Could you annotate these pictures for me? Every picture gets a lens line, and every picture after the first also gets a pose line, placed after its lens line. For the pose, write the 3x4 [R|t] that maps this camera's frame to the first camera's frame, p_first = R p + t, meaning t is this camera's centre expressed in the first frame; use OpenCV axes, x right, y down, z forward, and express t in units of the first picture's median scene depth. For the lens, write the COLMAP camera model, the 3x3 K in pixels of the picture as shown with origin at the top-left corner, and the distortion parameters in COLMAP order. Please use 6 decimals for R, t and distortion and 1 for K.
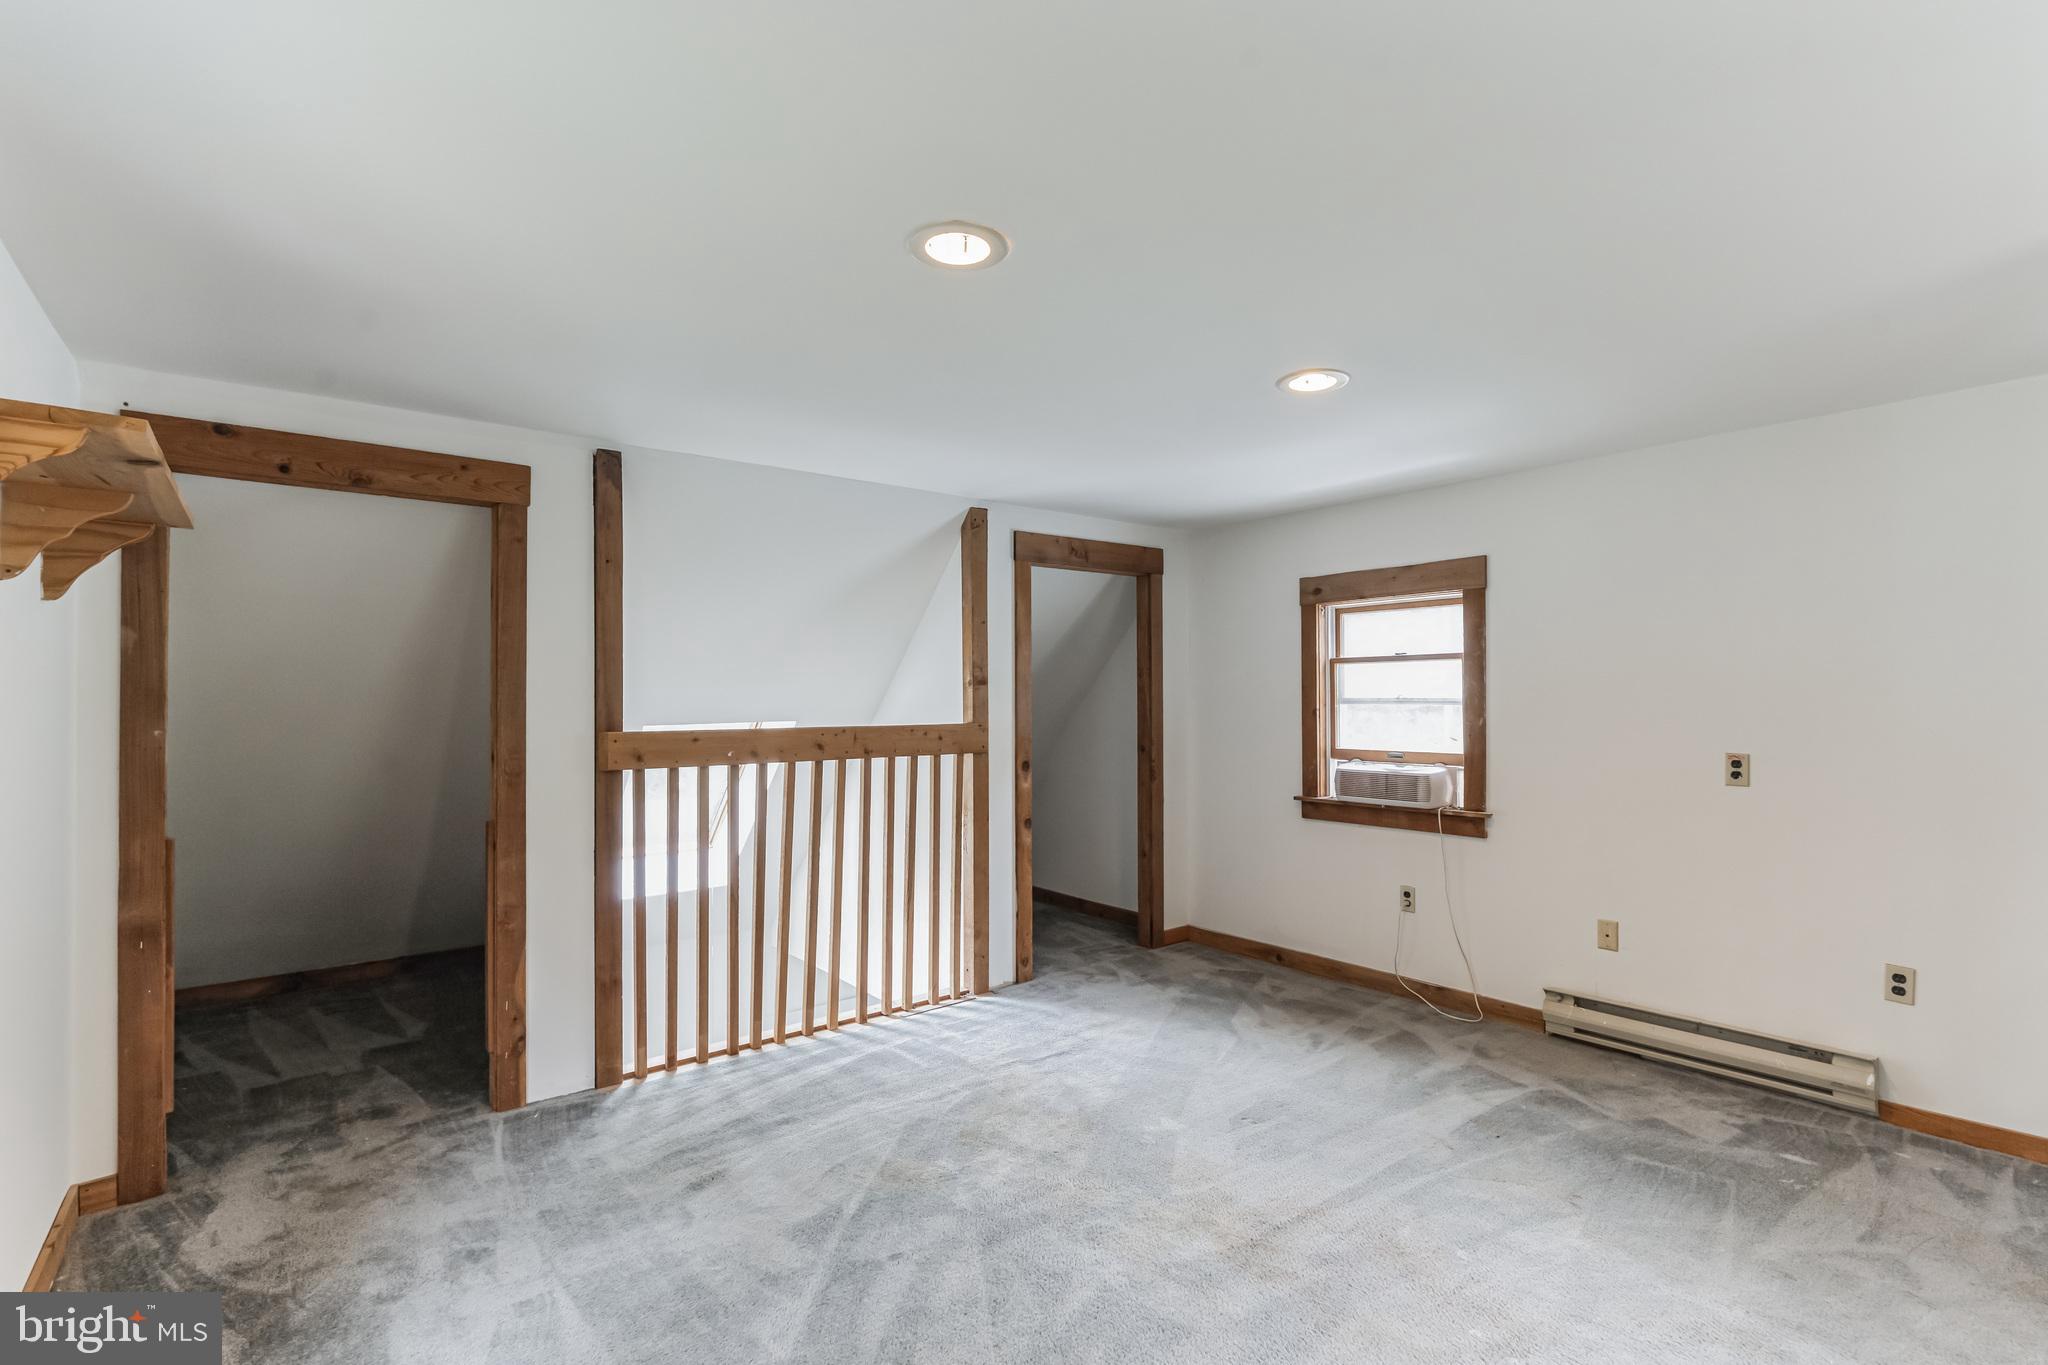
lens RADIAL K [[988.0, 0, 1024.0], [0, 988.0, 682.5], [0, 0, 1]] dist [-0.004236, -0.000967]
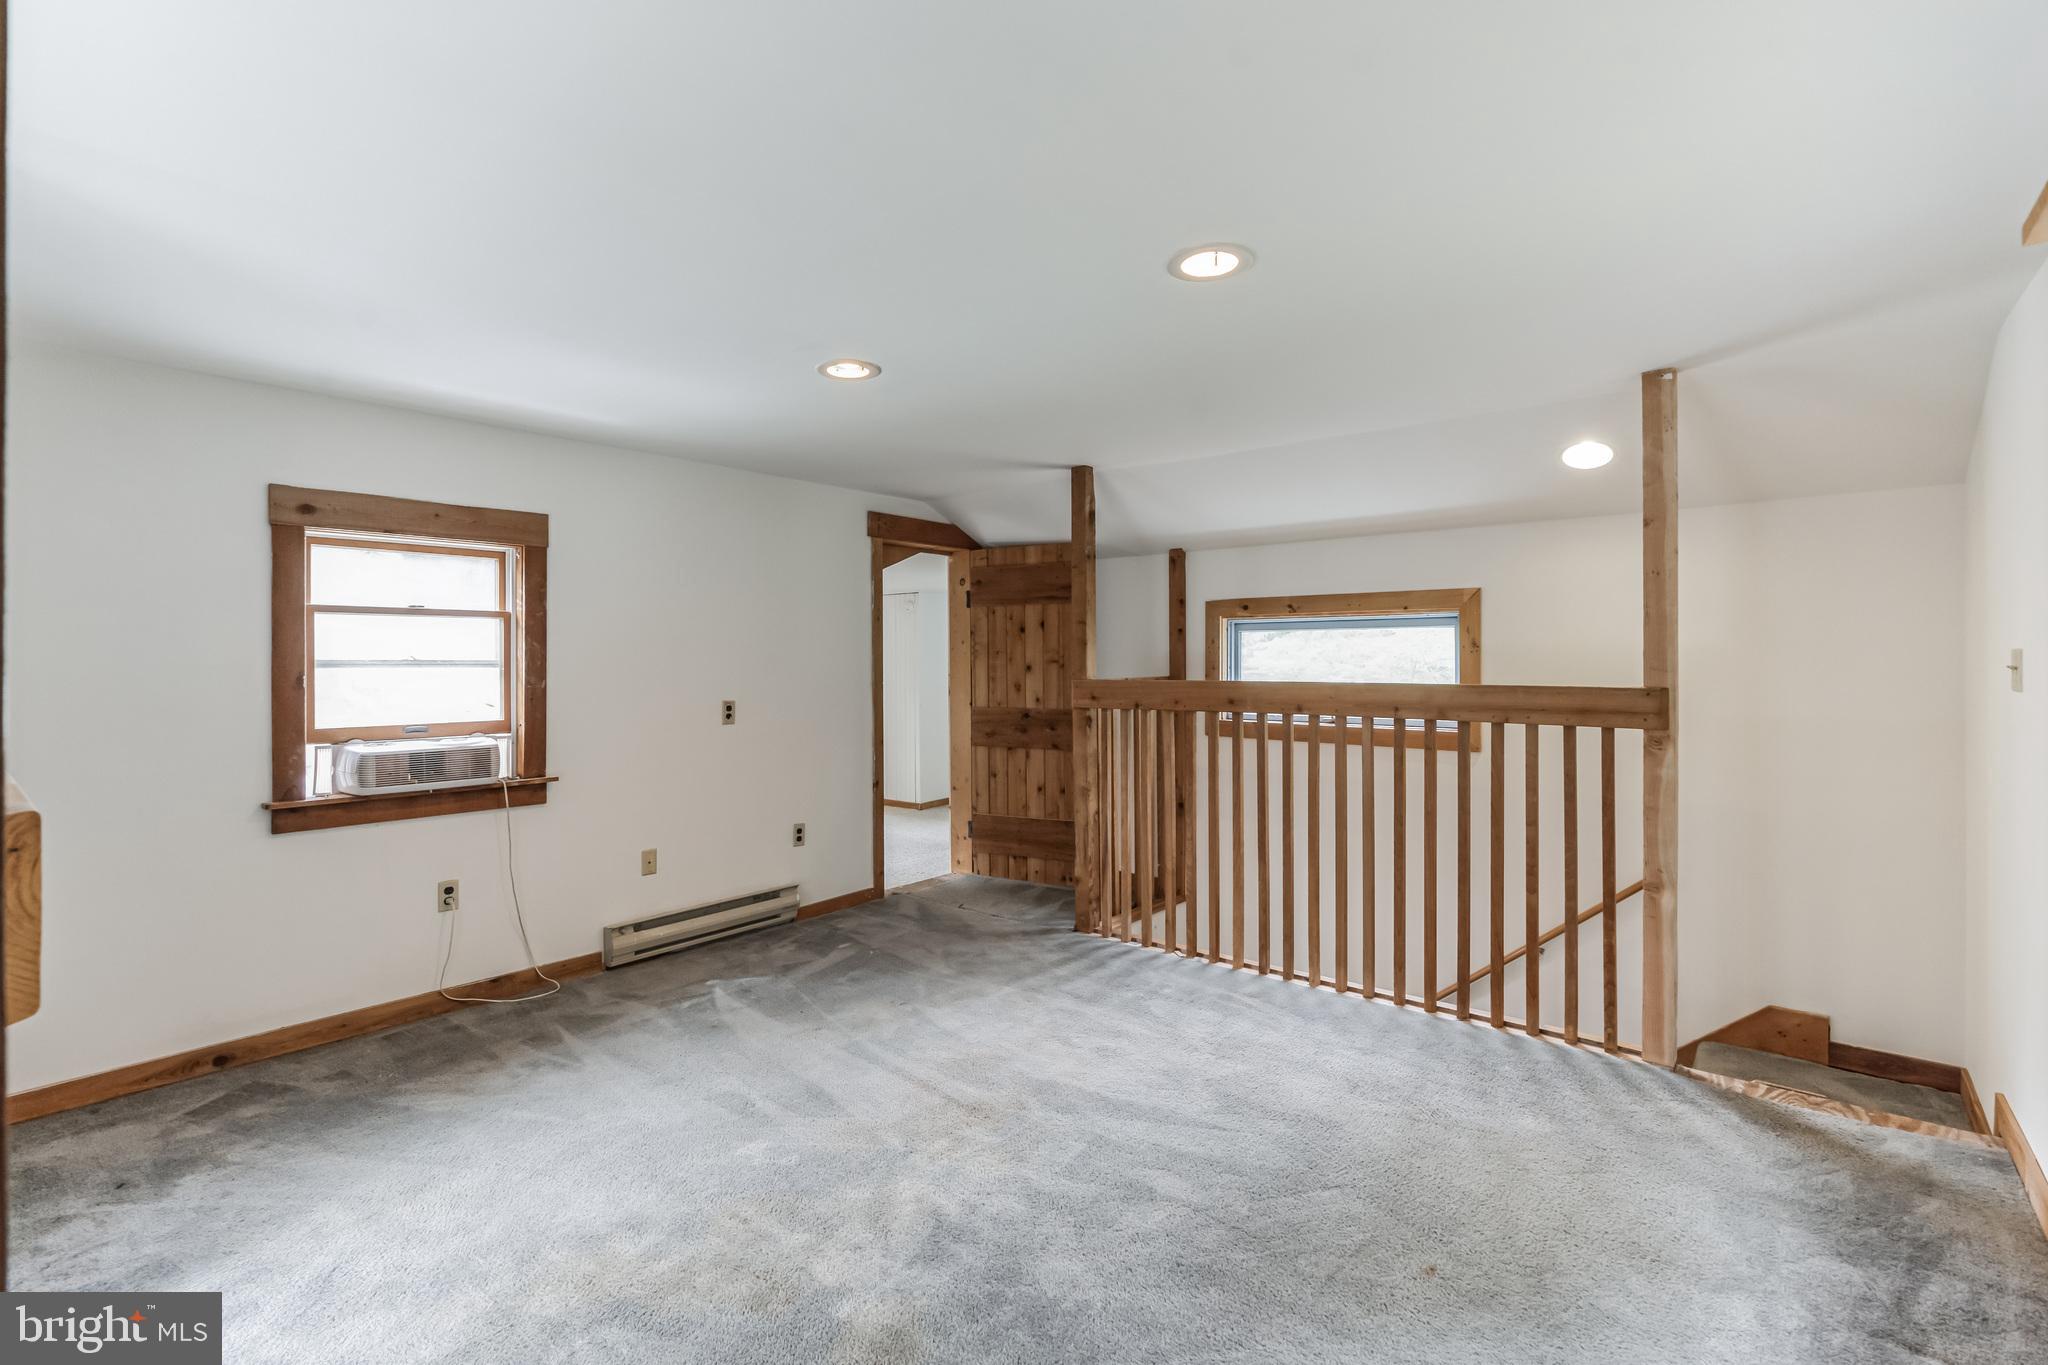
lens RADIAL K [[947.9, 0, 1027.8], [0, 947.9, 673.3], [0, 0, 1]] dist [-0.017474, 0.007228]
pose [[-0.239022, -0.003137, 0.971009, -0.547766], [-0.007977, 0.999967, 0.001267, 0.023502], [-0.970981, -0.007443, -0.239040, 0.750136]]
